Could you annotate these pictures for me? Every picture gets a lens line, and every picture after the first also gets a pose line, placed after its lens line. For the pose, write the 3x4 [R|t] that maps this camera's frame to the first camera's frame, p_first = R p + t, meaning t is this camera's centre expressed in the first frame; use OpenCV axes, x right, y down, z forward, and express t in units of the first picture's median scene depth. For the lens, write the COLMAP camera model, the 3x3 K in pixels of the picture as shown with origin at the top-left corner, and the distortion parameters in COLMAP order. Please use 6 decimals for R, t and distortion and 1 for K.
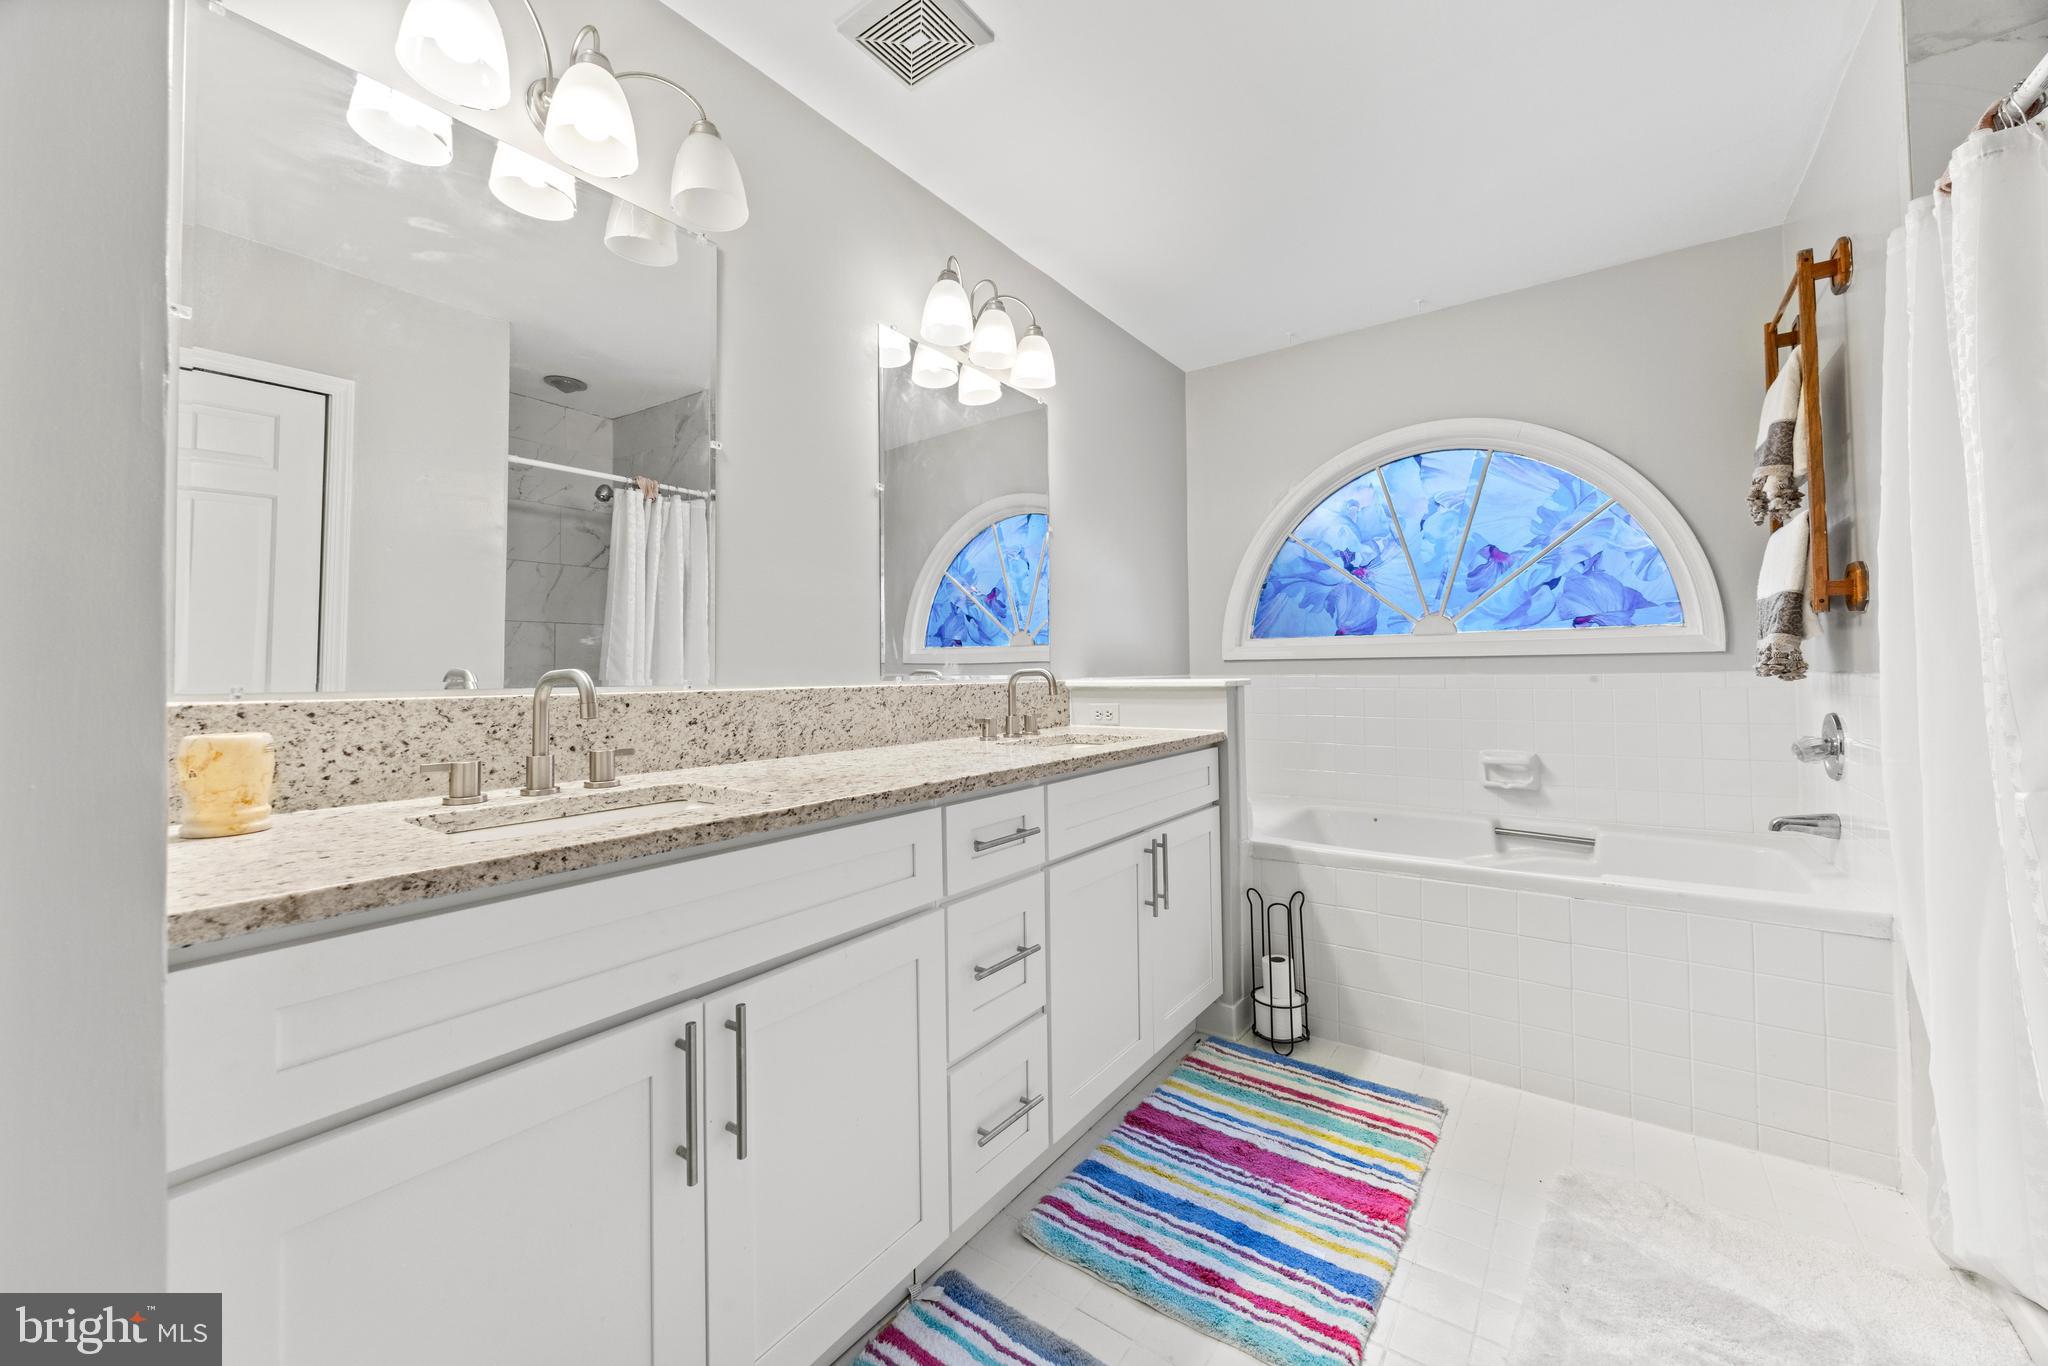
lens RADIAL K [[779.6, 0, 1024.4], [0, 779.6, 662.1], [0, 0, 1]] dist [-0.006714, 0.000510]
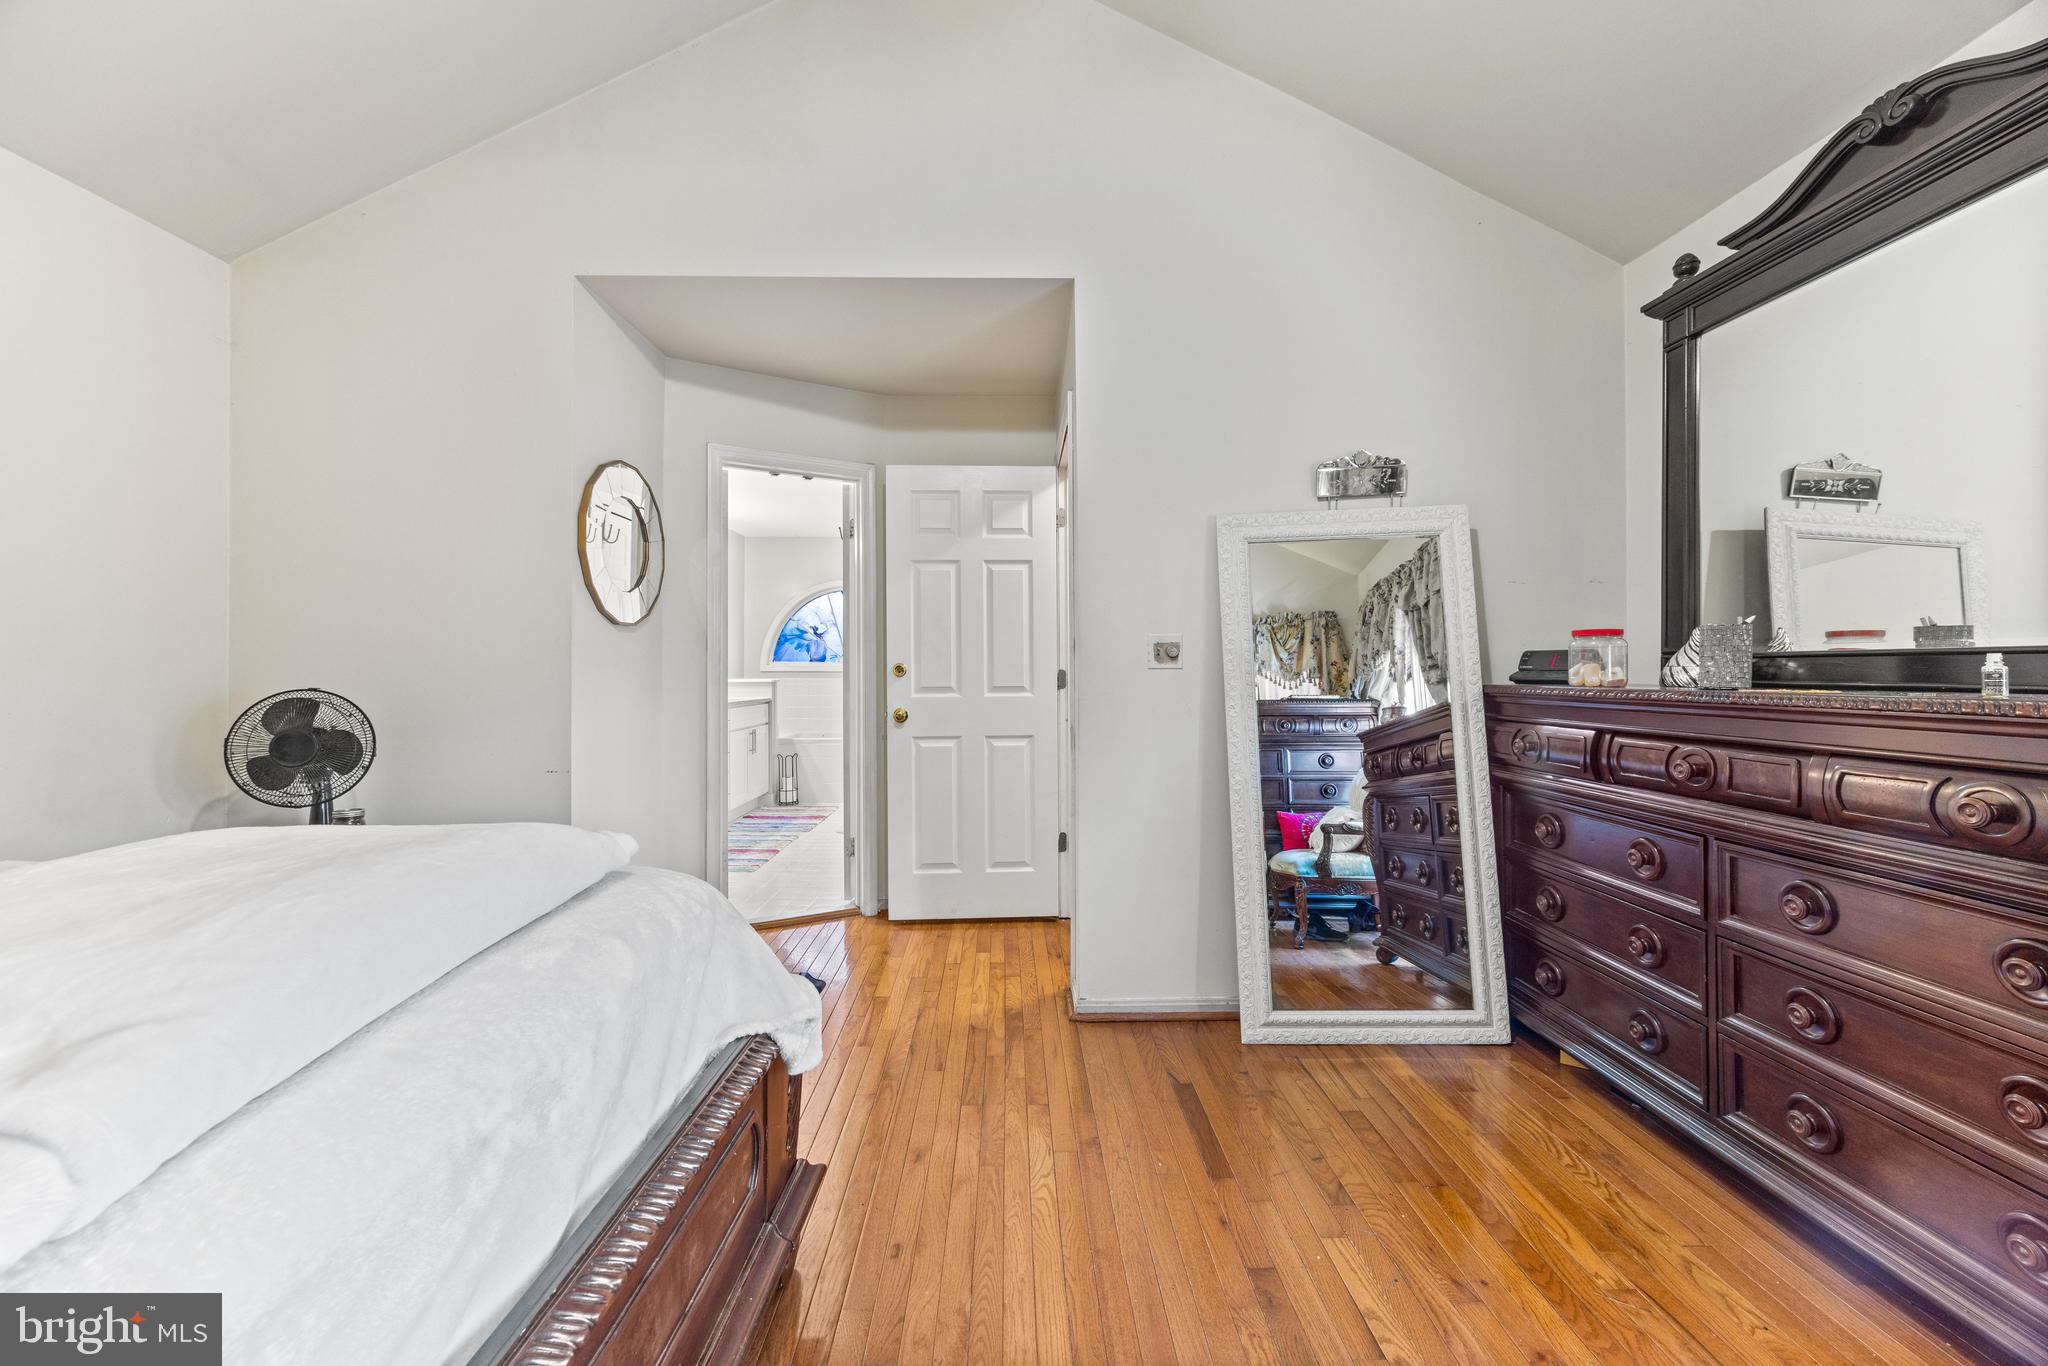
lens RADIAL K [[779.6, 0, 1013.9], [0, 779.6, 675.2], [0, 0, 1]] dist [-0.006714, 0.000510]
pose [[0.806103, 0.011554, 0.591663, -0.589780], [-0.016991, 0.999849, 0.003624, -0.015332], [-0.591531, -0.012974, 0.806178, -1.504383]]
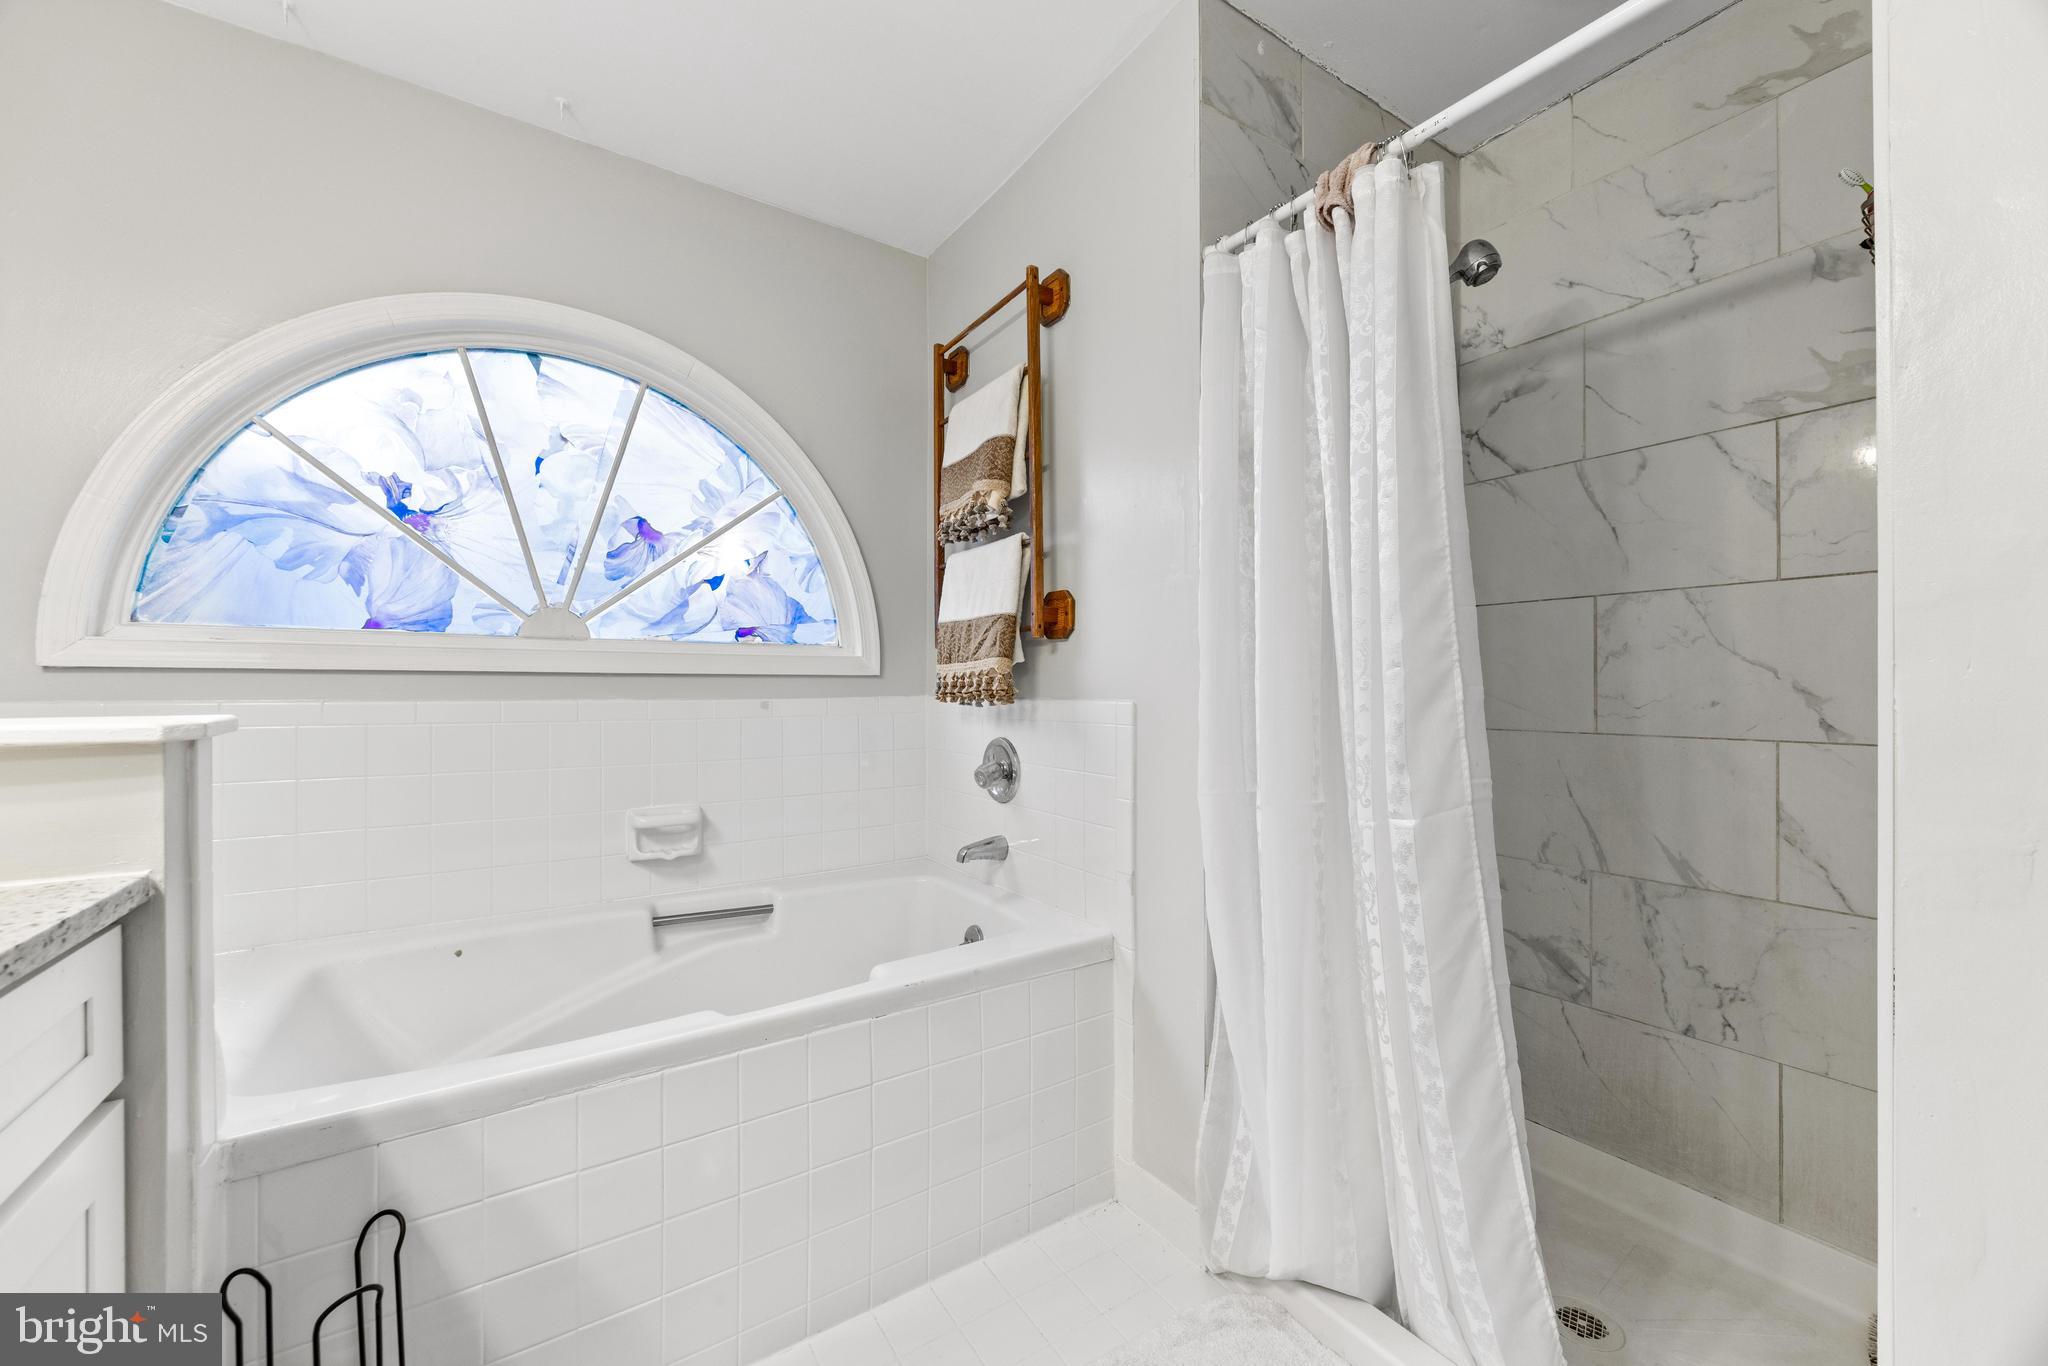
lens RADIAL K [[779.6, 0, 1019.8], [0, 779.6, 685.5], [0, 0, 1]] dist [-0.006714, 0.000510]
pose [[0.350922, 0.014746, 0.936289, 0.061808], [-0.015792, 0.999827, -0.009828, 0.004554], [-0.936272, -0.011337, 0.351094, 0.447004]]
